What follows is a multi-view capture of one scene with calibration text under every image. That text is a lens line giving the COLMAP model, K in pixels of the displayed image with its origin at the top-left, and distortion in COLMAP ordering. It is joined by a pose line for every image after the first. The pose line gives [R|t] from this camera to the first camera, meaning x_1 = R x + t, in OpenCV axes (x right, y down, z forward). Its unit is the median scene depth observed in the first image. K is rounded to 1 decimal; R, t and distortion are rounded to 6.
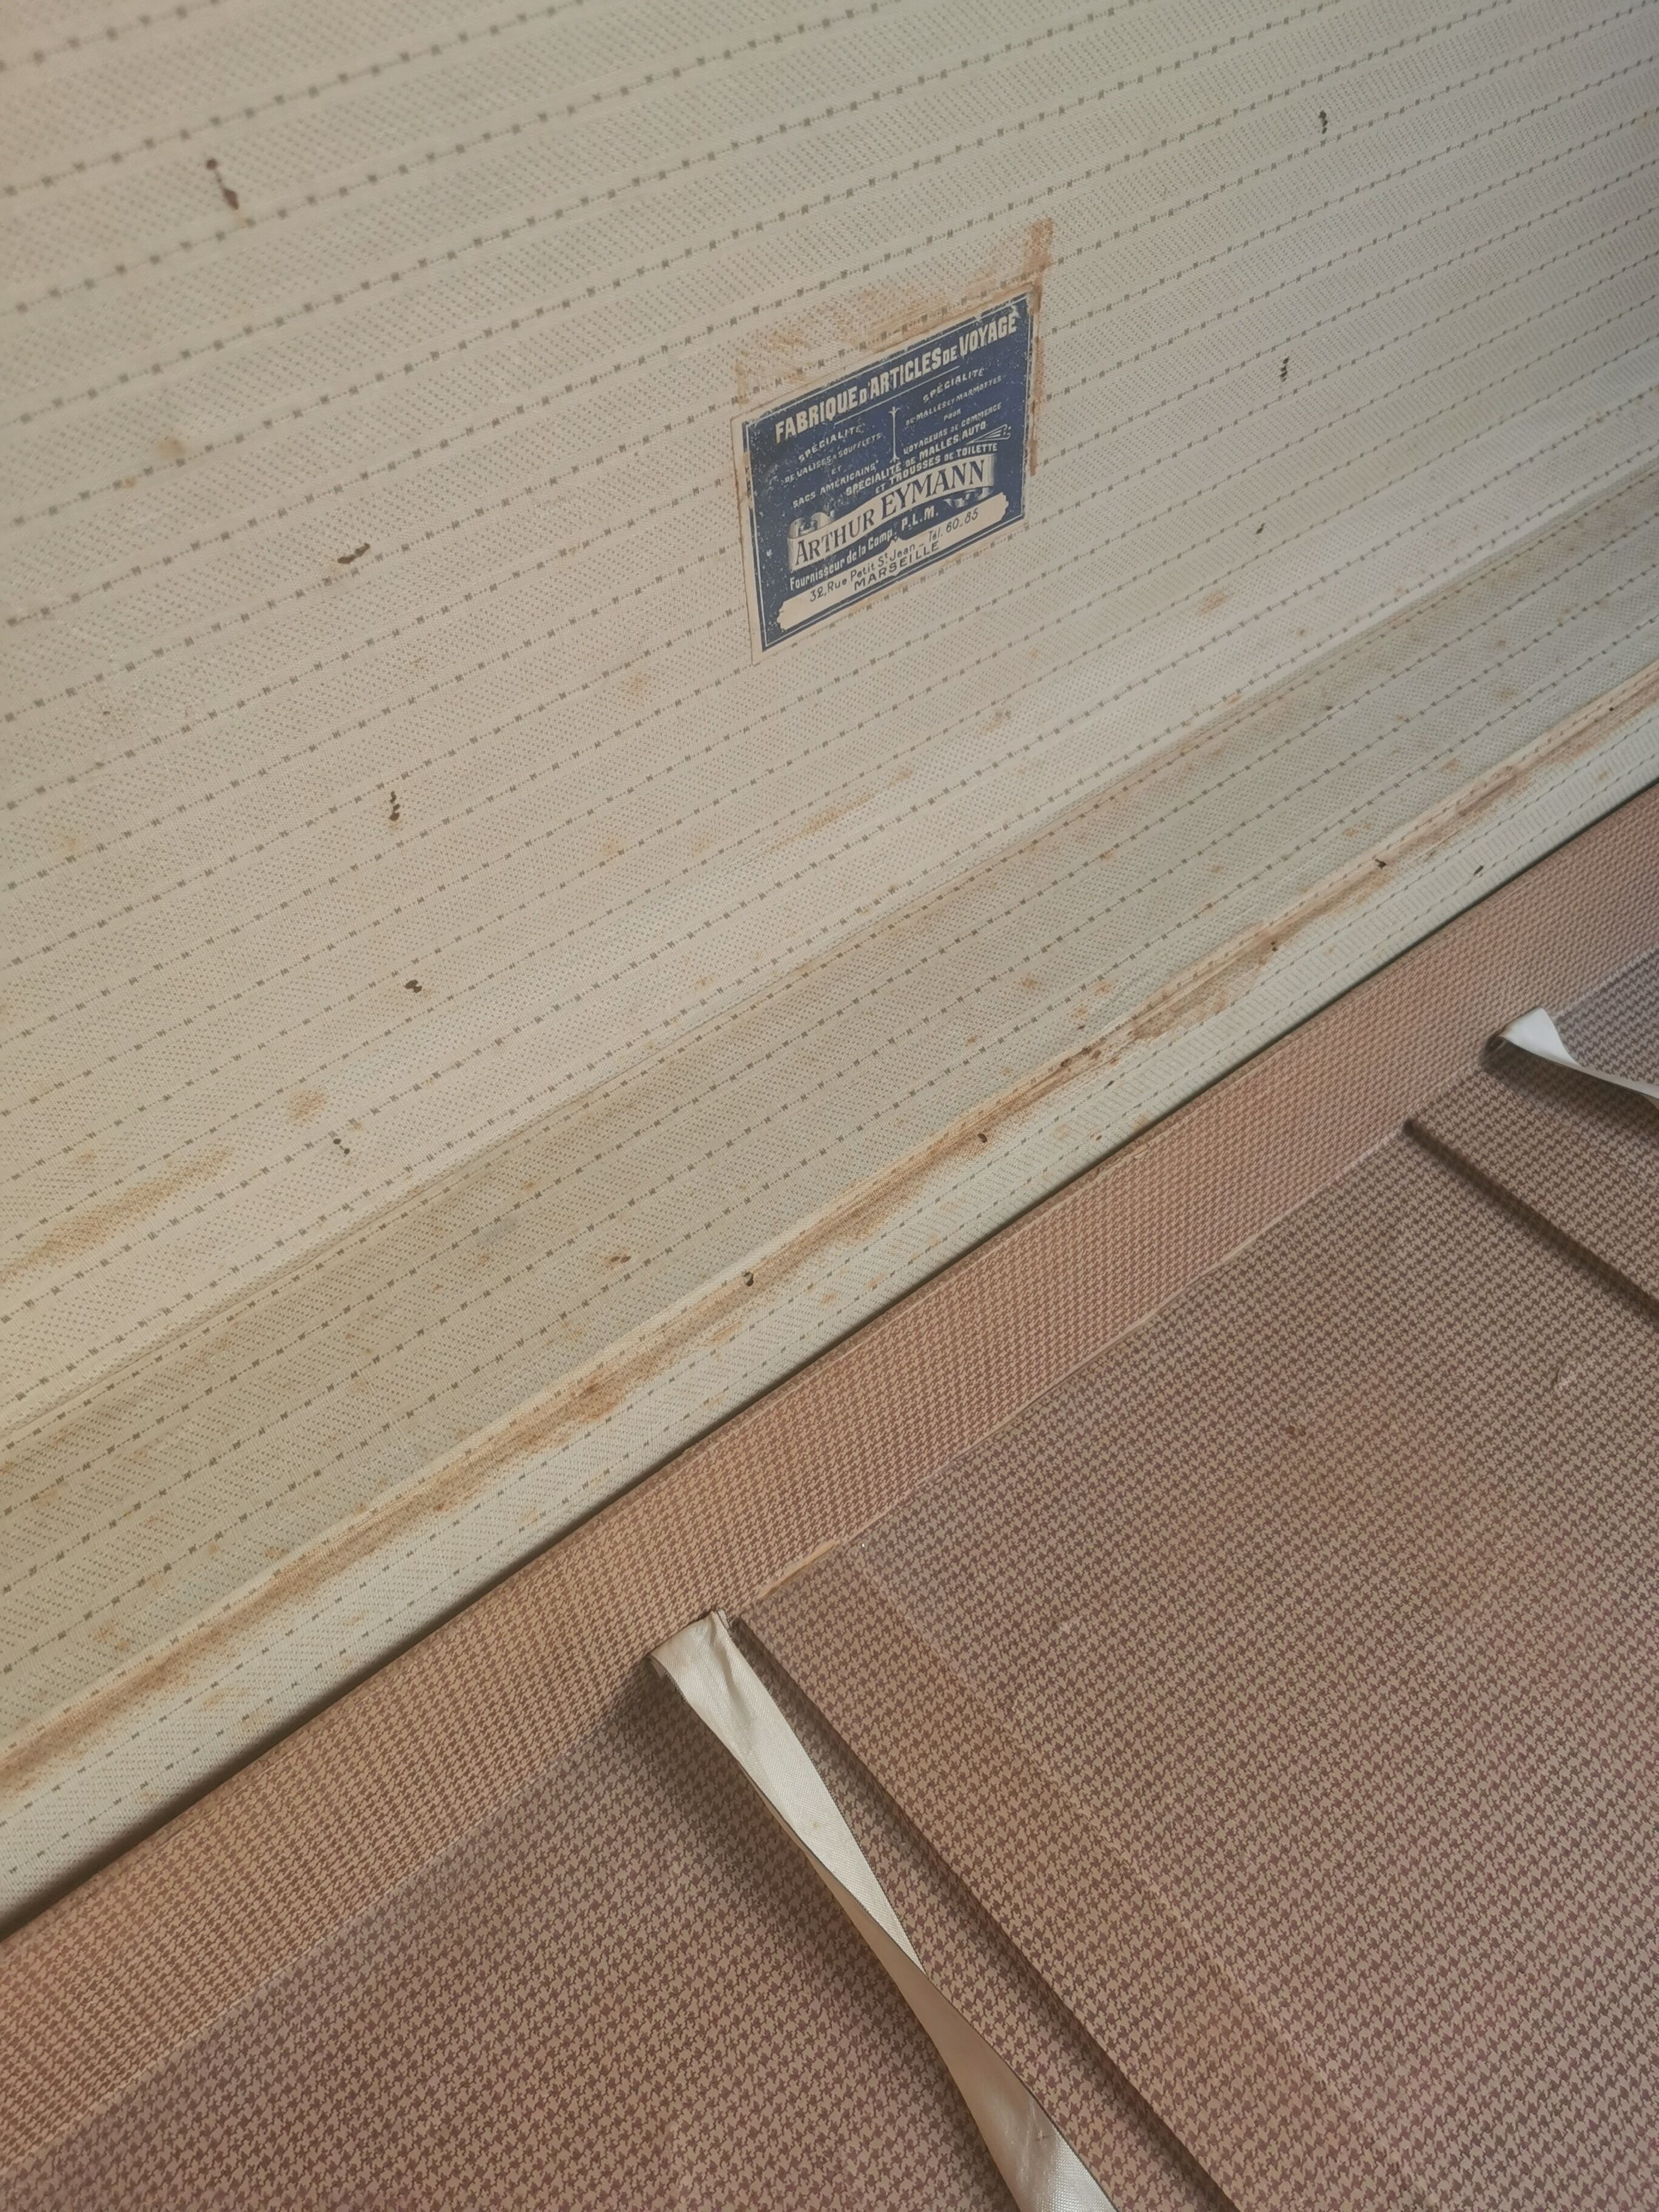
lens RADIAL K [[1908.2, 0, 824.6], [0, 1908.2, 1085.9], [0, 0, 1]] dist [0.029259, -0.006600]
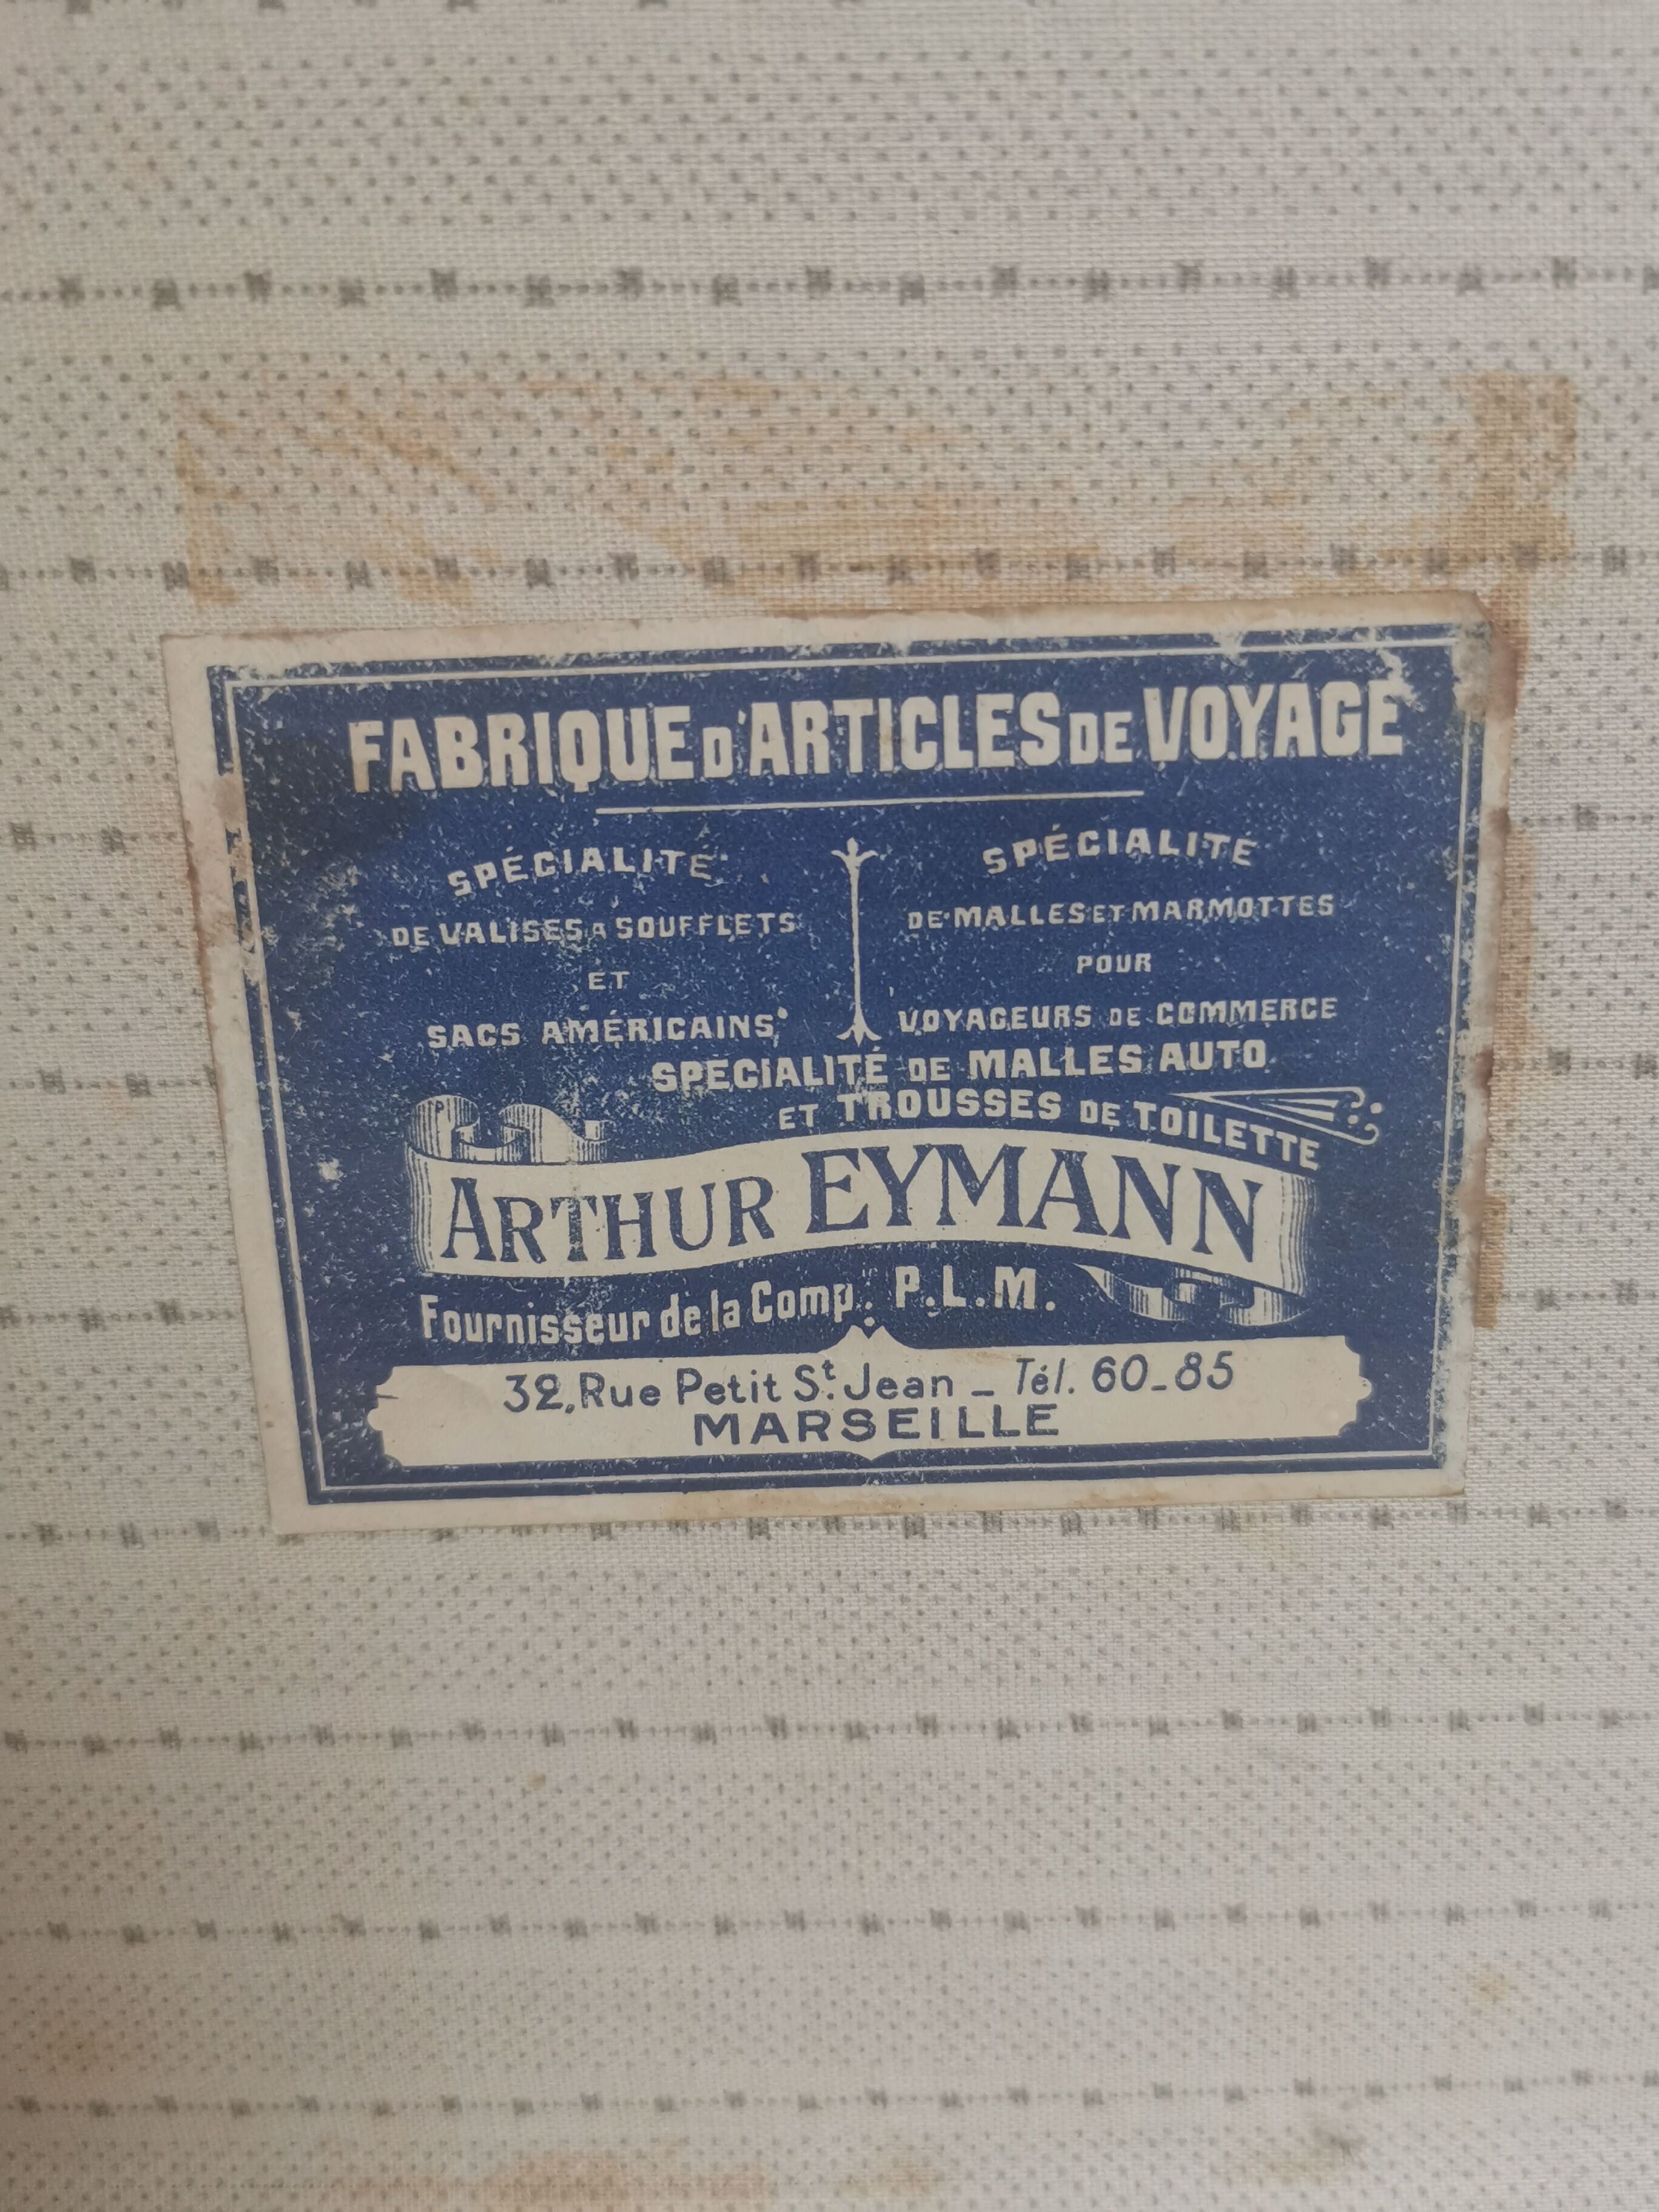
lens RADIAL K [[1908.2, 0, 824.6], [0, 1908.2, 1085.9], [0, 0, 1]] dist [0.029259, -0.006600]
pose [[0.796898, 0.165303, -0.581059, 0.203048], [-0.464227, 0.783059, -0.413898, -0.194333], [0.386585, 0.599577, 0.700756, 0.787323]]
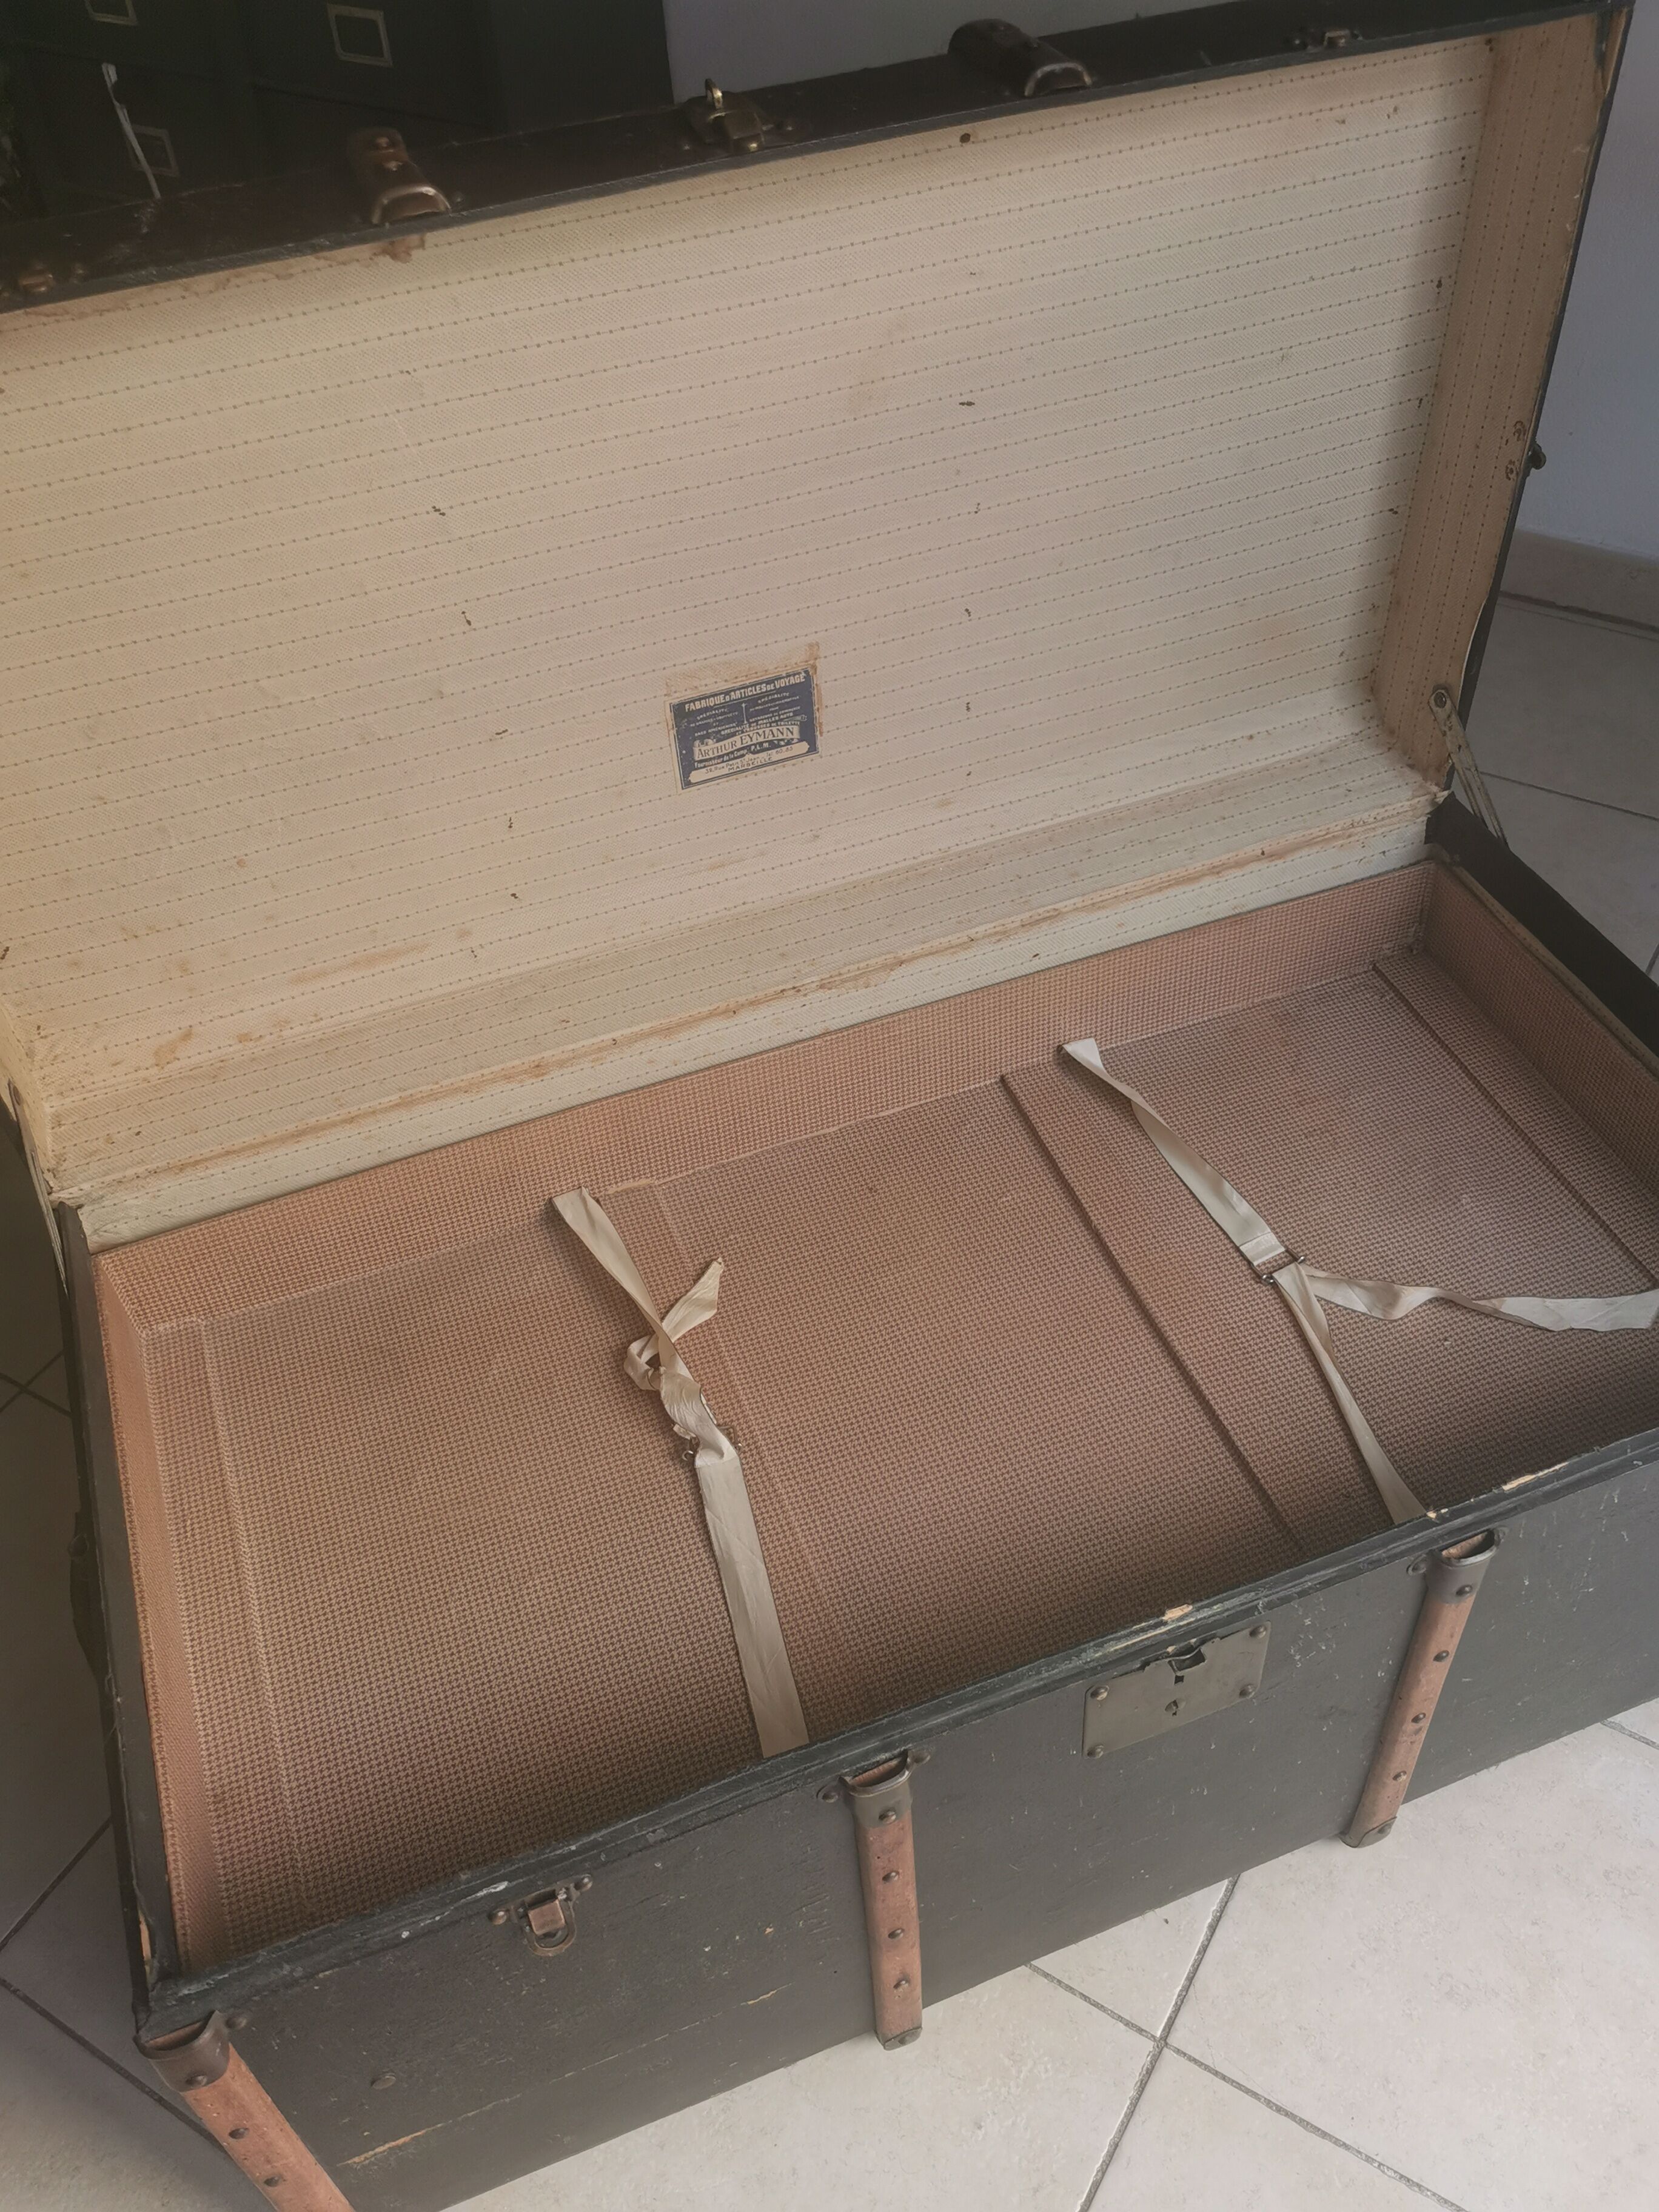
lens RADIAL K [[1908.2, 0, 824.6], [0, 1908.2, 1085.9], [0, 0, 1]] dist [0.029259, -0.006600]
pose [[0.950525, 0.221535, -0.217773, 0.750583], [-0.228157, 0.973609, -0.005420, 0.107927], [0.210825, 0.054838, 0.975984, -1.294592]]
